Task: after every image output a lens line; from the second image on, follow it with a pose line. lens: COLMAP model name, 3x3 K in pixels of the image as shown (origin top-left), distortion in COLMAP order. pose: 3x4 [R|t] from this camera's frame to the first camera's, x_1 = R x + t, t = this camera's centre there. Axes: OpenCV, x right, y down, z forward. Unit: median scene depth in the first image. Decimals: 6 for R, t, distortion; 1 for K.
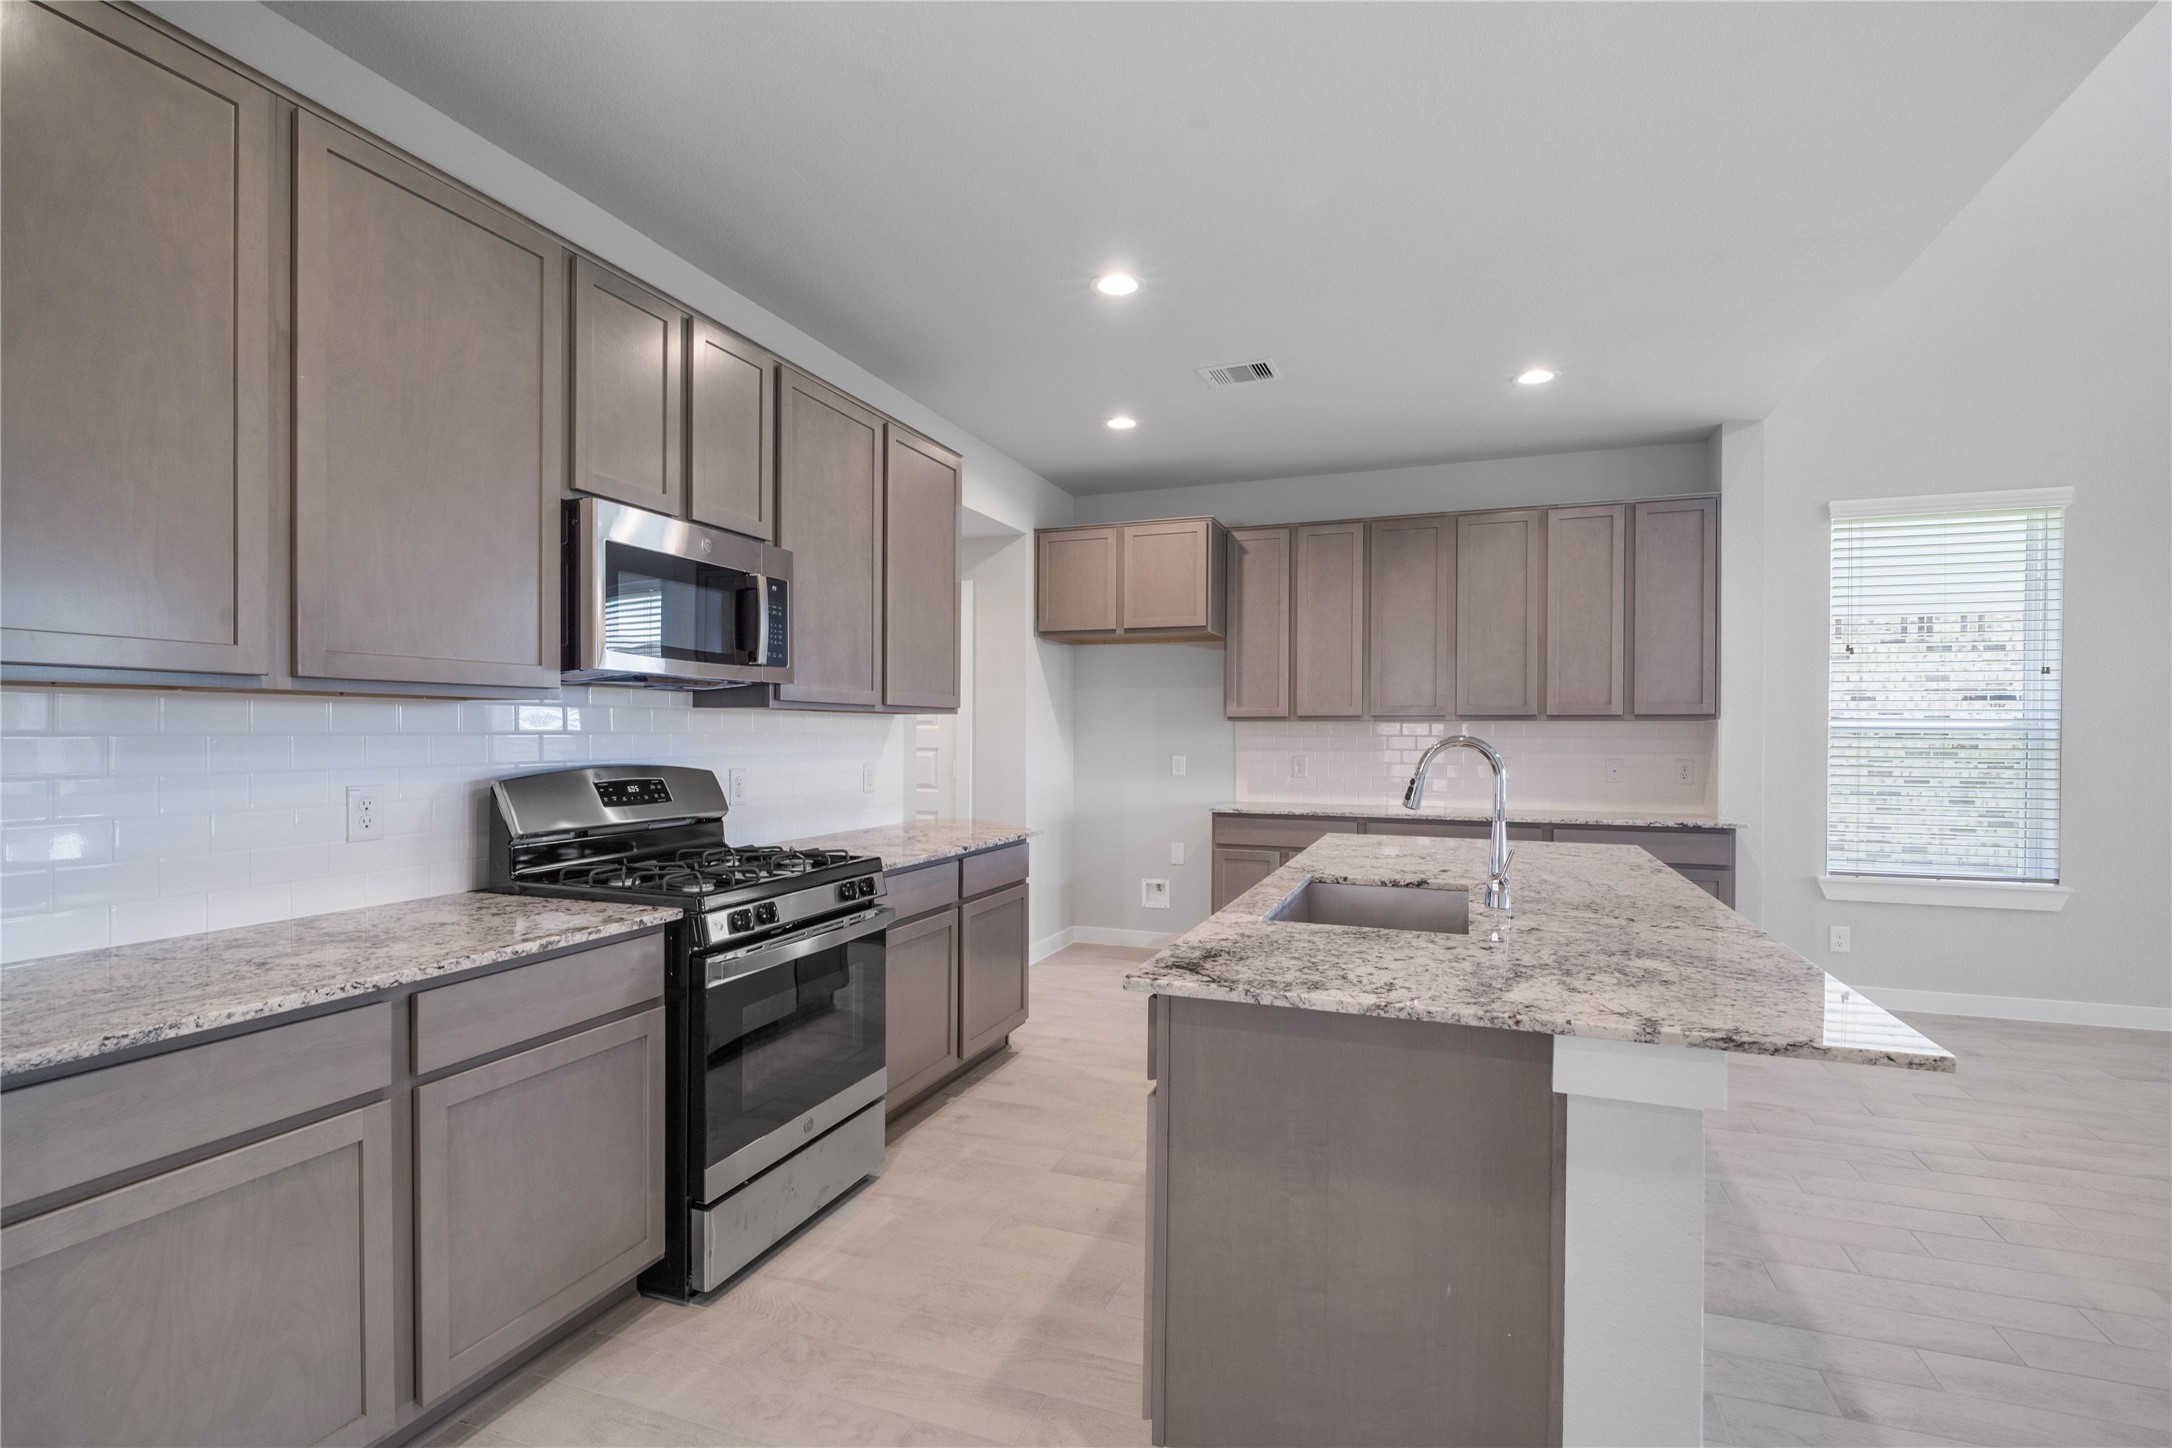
lens RADIAL K [[1011.2, 0, 1089.4], [0, 1011.2, 737.7], [0, 0, 1]] dist [0.003319, 0.000480]
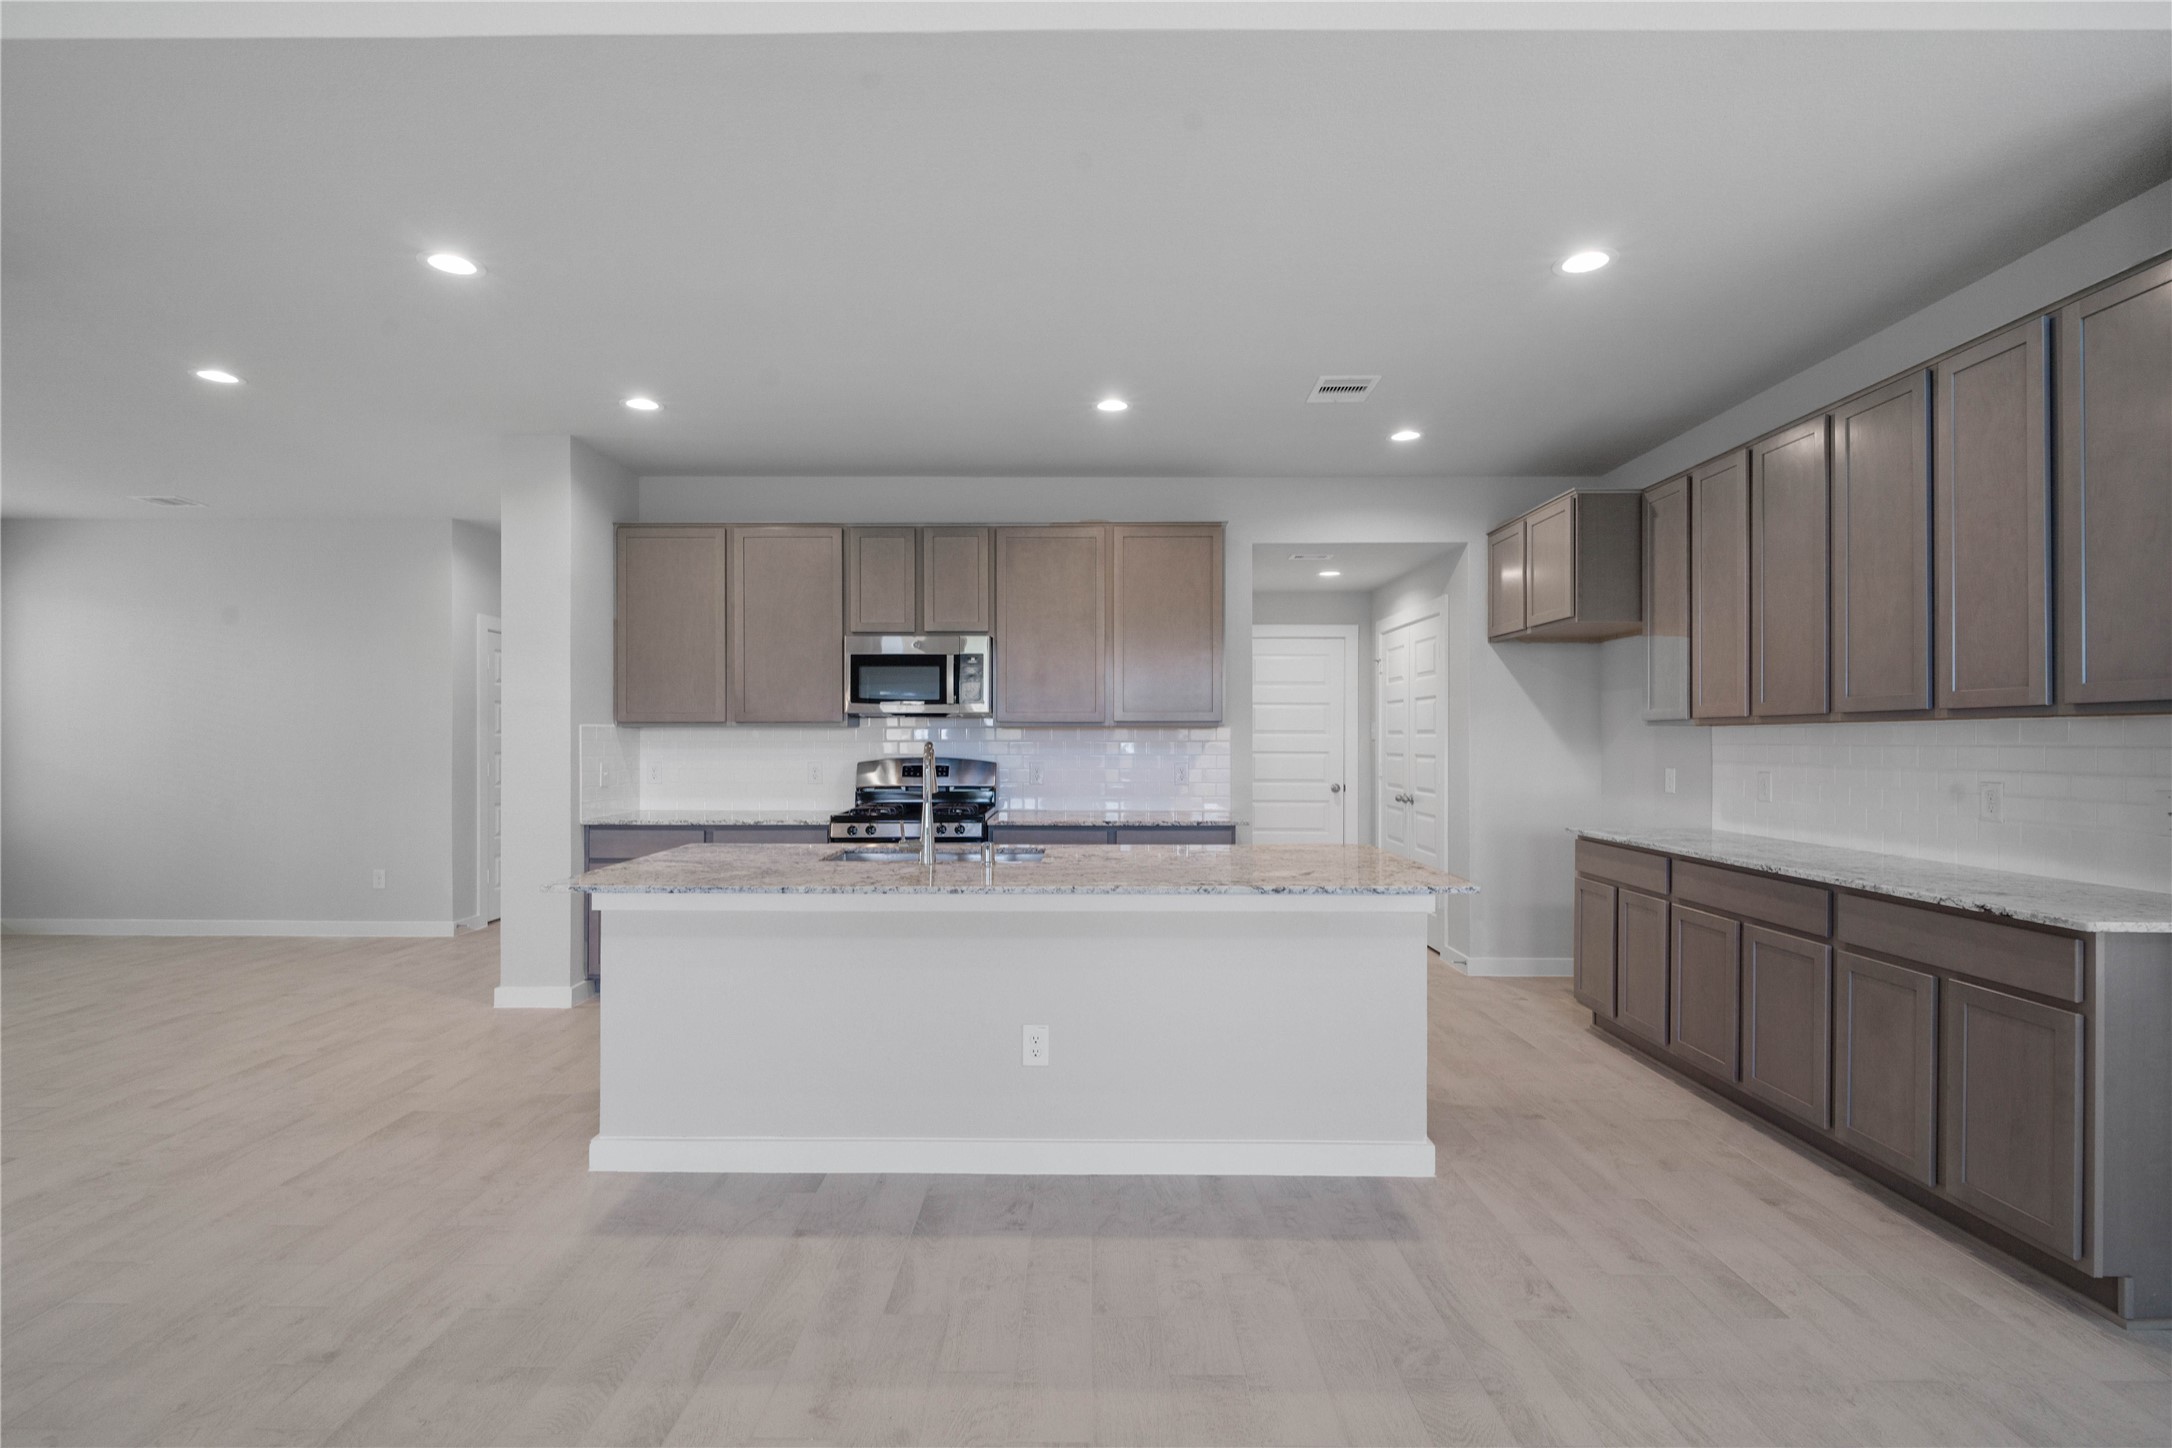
lens RADIAL K [[1011.2, 0, 1089.4], [0, 1011.2, 737.7], [0, 0, 1]] dist [0.003319, 0.000480]
pose [[0.364799, -0.004372, -0.931076, 0.769520], [-0.003373, 0.999976, -0.006018, -0.000487], [0.931080, 0.005336, 0.364775, 0.303022]]
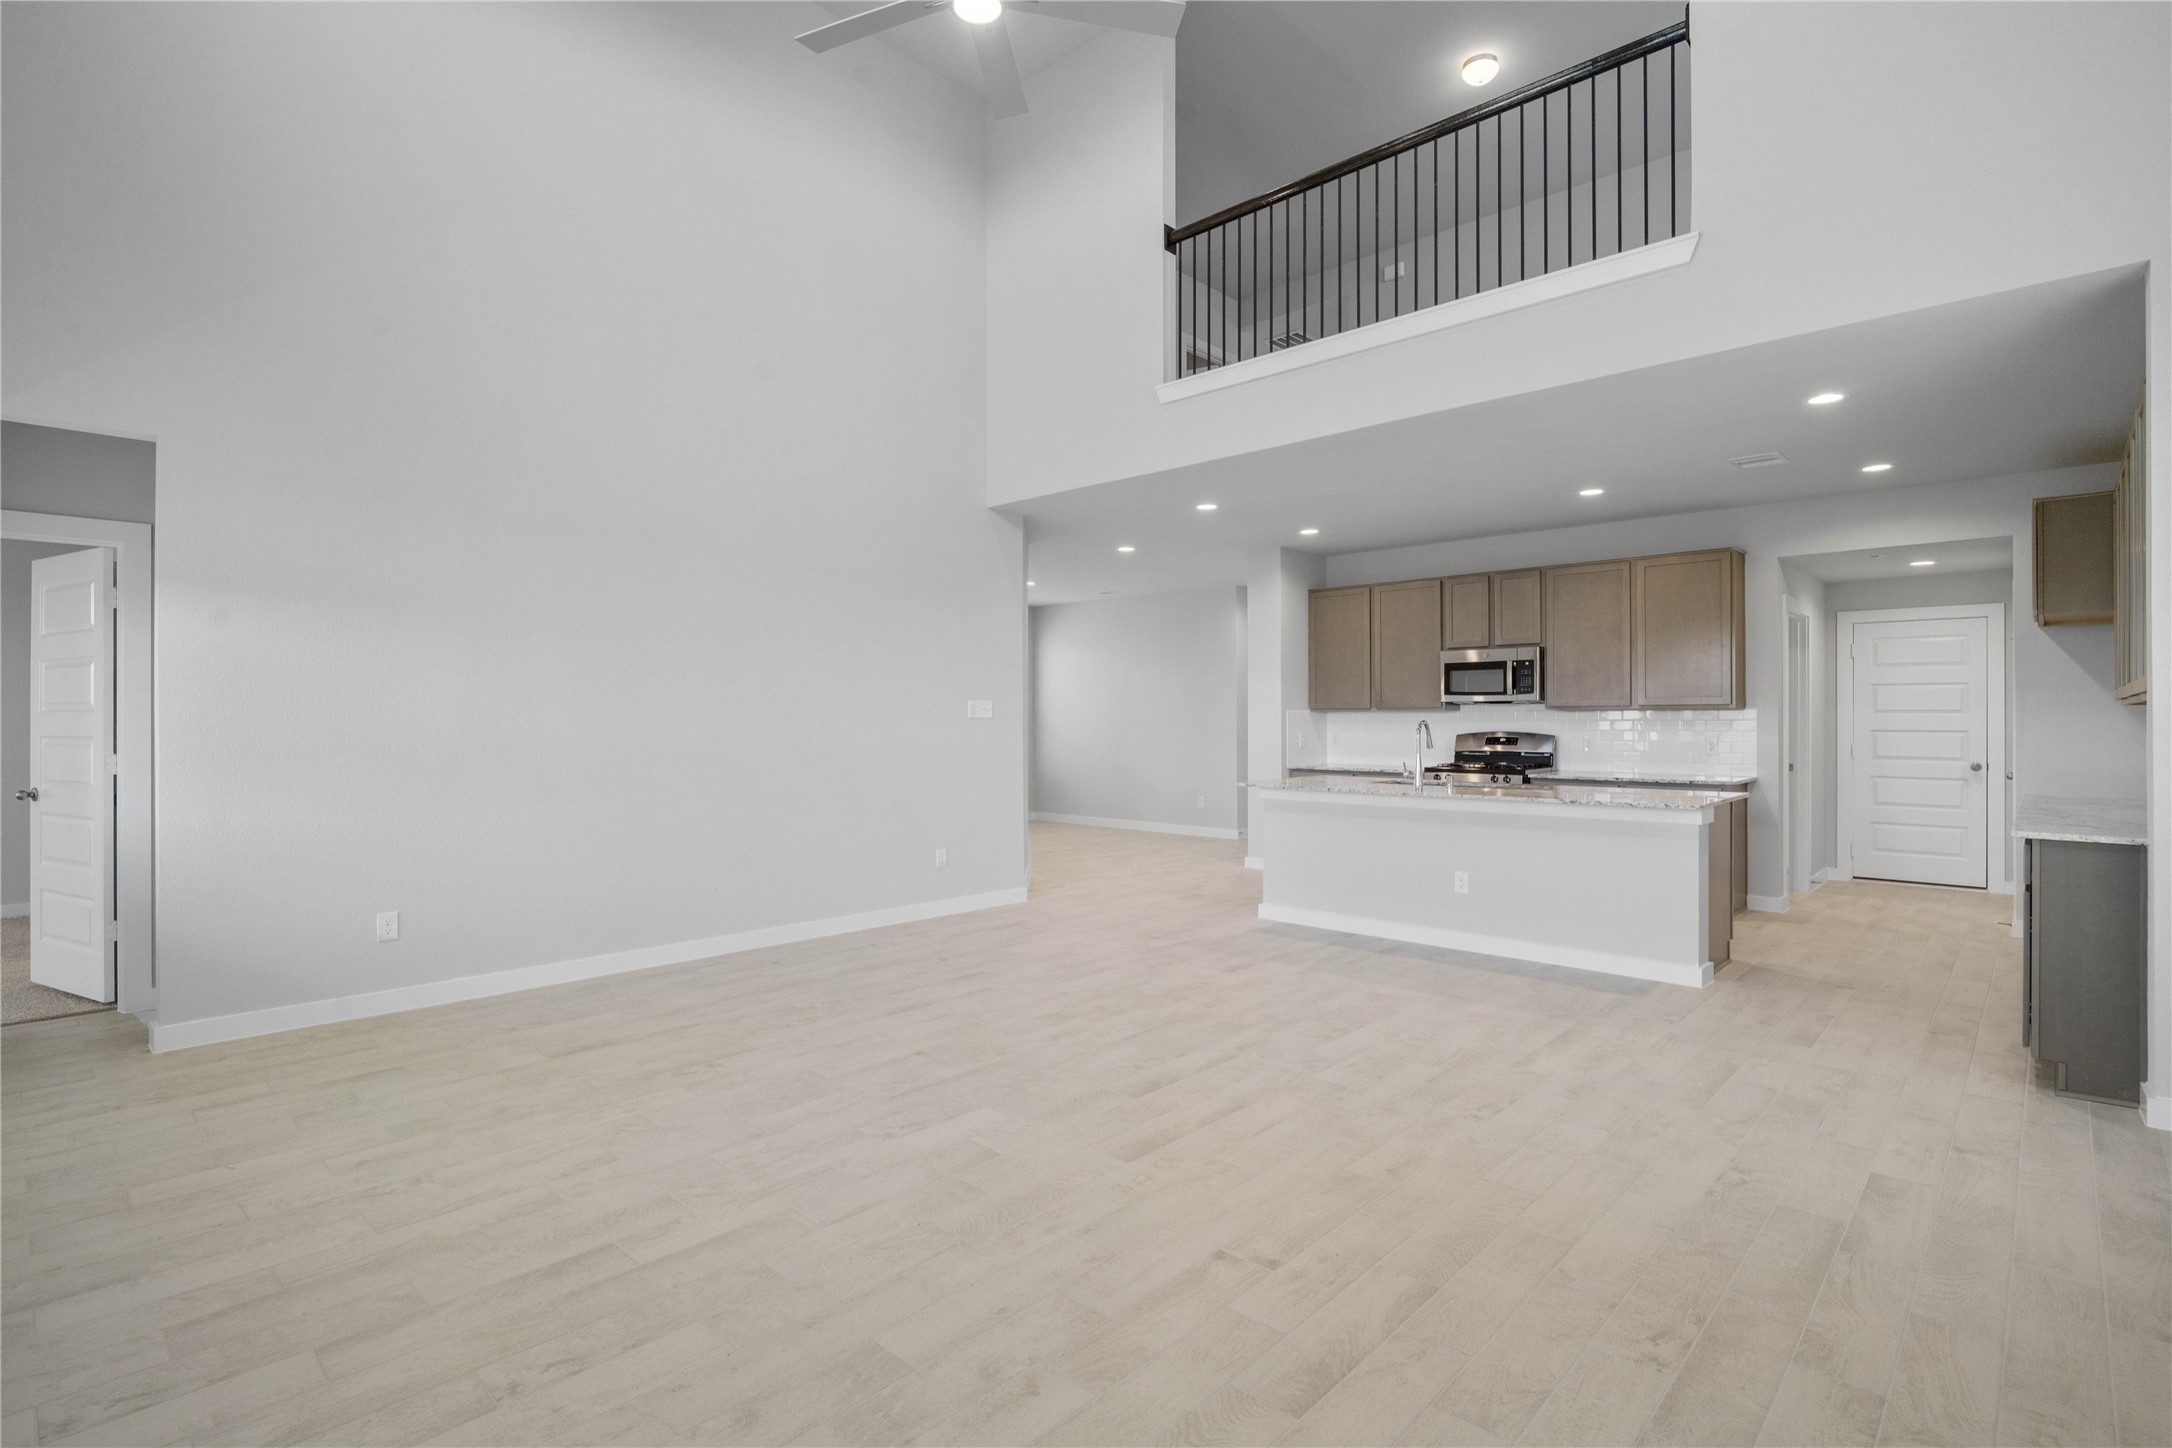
lens RADIAL K [[1011.2, 0, 1089.4], [0, 1011.2, 737.7], [0, 0, 1]] dist [0.003319, 0.000480]
pose [[-0.363934, 0.015147, -0.931302, 1.358636], [-0.003234, 0.999841, 0.017525, -0.001083], [0.931419, 0.009390, -0.363827, 0.503454]]
